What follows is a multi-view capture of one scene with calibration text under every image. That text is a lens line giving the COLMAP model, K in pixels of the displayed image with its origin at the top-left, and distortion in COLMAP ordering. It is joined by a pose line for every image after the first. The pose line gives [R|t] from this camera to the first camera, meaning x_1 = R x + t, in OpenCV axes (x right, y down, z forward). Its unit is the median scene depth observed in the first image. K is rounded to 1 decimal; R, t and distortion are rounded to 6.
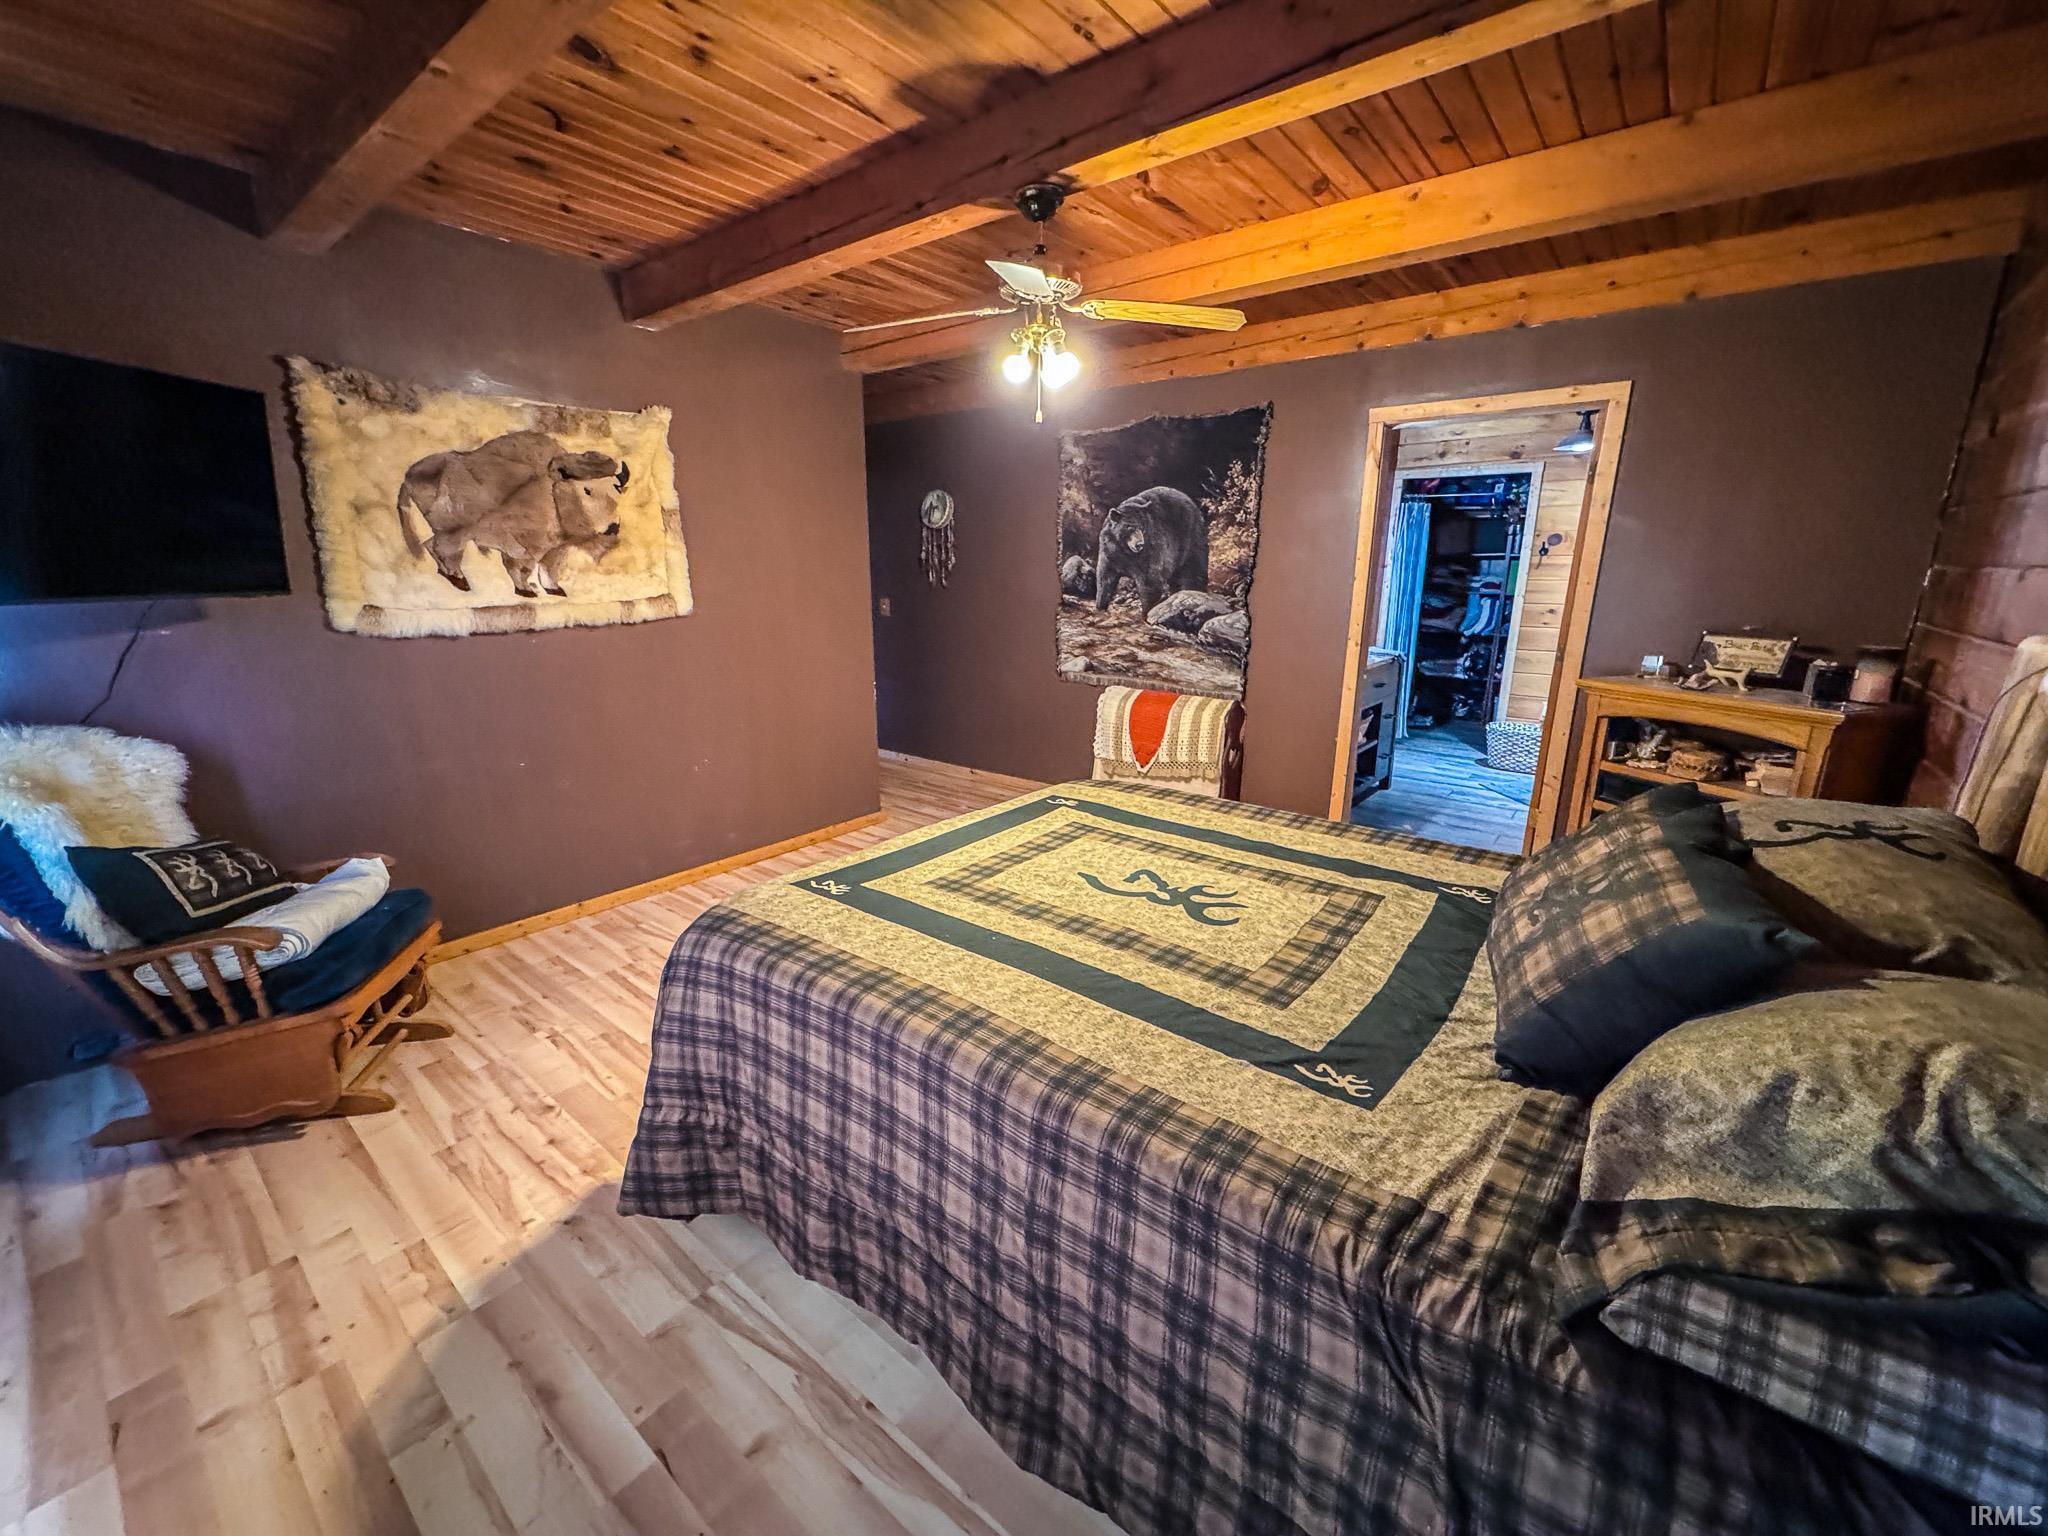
lens RADIAL K [[812.0, 0, 1025.9], [0, 812.0, 770.5], [0, 0, 1]] dist [-0.004273, 0.000136]
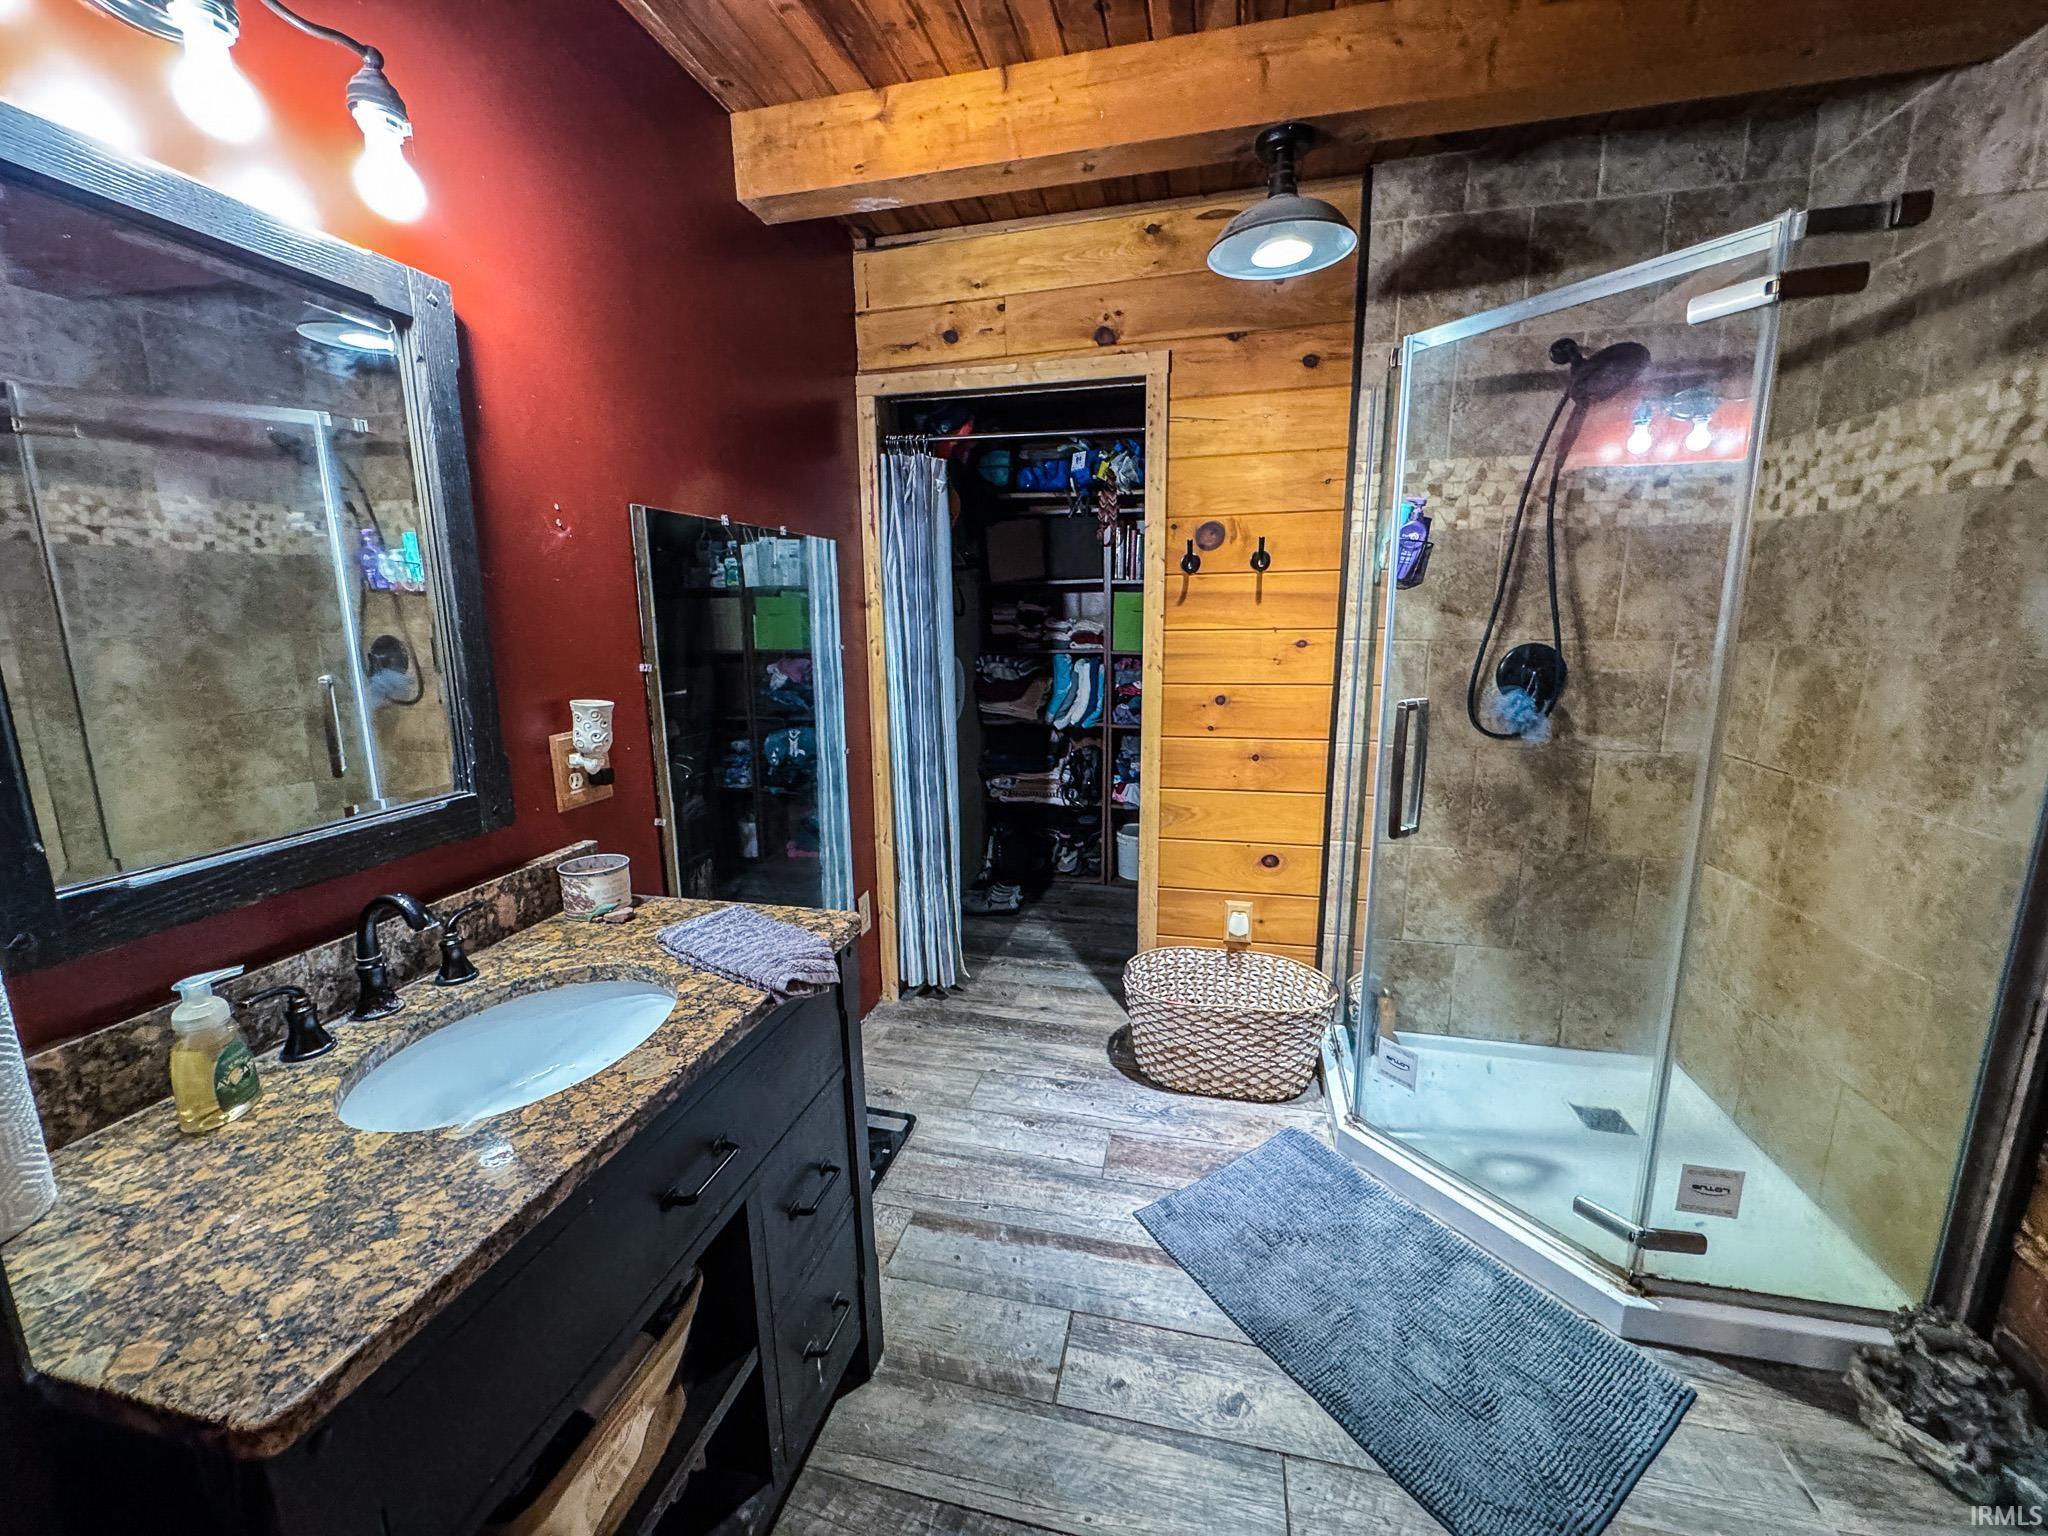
lens RADIAL K [[812.0, 0, 1024.9], [0, 812.0, 764.9], [0, 0, 1]] dist [-0.004273, 0.000136]
pose [[0.902673, -0.095101, 0.419687, 0.299764], [0.119628, 0.992288, -0.032445, -0.130853], [-0.413365, 0.079494, 0.907089, 0.531077]]
